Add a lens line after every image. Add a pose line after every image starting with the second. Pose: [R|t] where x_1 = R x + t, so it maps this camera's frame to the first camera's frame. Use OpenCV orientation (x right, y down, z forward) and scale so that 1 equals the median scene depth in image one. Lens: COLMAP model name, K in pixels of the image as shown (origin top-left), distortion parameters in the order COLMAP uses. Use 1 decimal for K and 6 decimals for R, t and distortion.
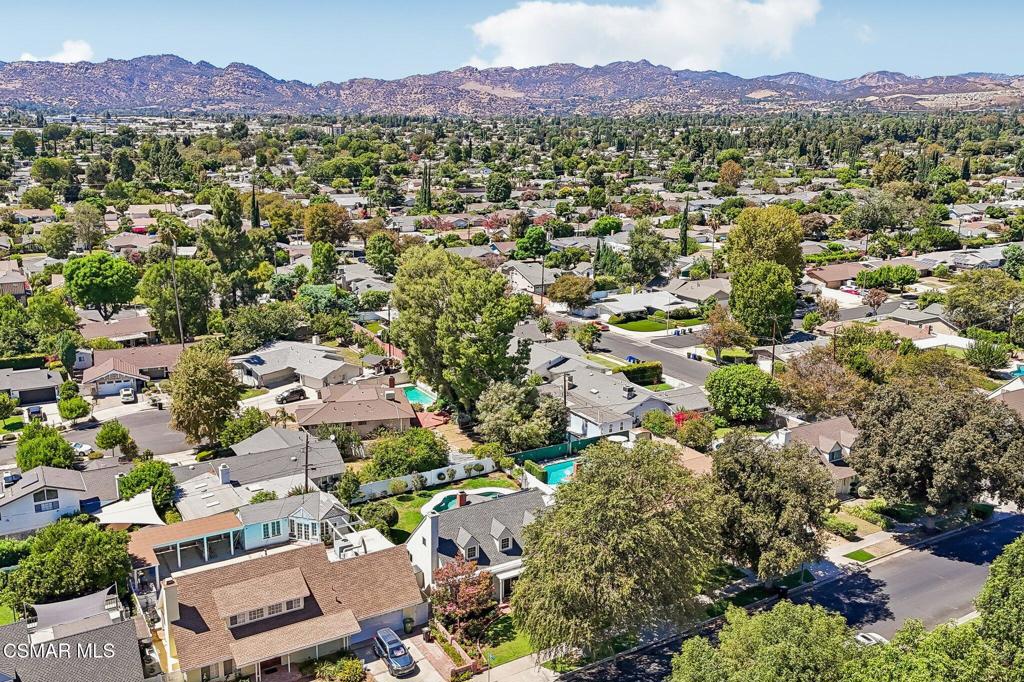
lens RADIAL K [[893.0, 0, 512.0], [0, 893.0, 341.0], [0, 0, 1]] dist [0.104082, -0.153733]
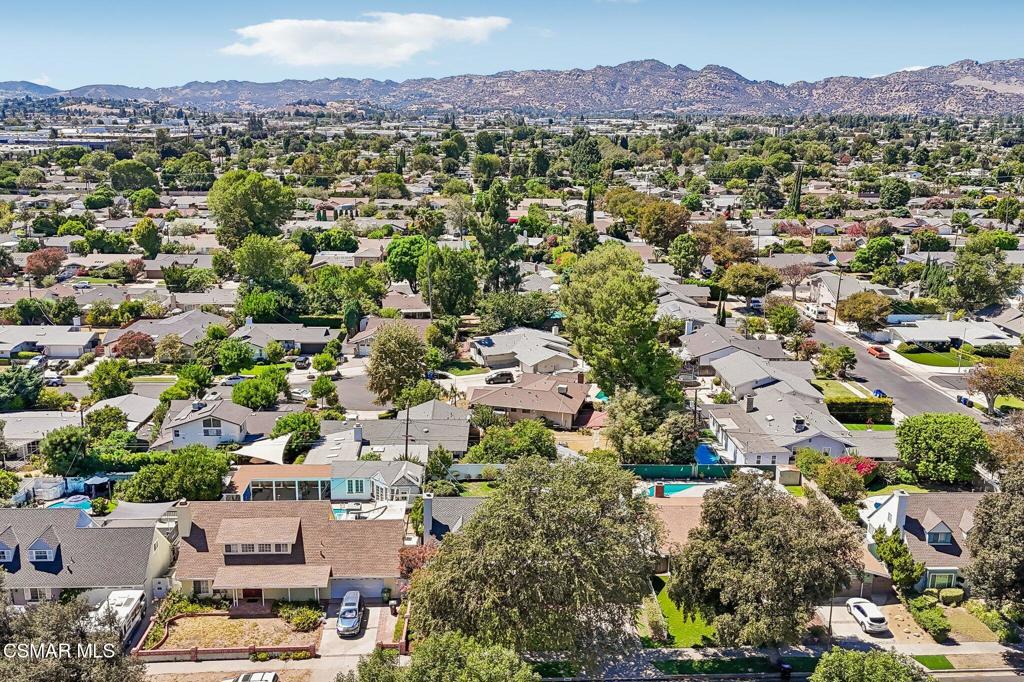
lens RADIAL K [[893.0, 0, 512.0], [0, 893.0, 341.0], [0, 0, 1]] dist [0.104082, -0.153733]
pose [[0.877741, 0.117583, -0.464484, 0.203310], [-0.118034, 0.992608, 0.028226, -0.011296], [0.464370, 0.030049, 0.885131, 0.056467]]
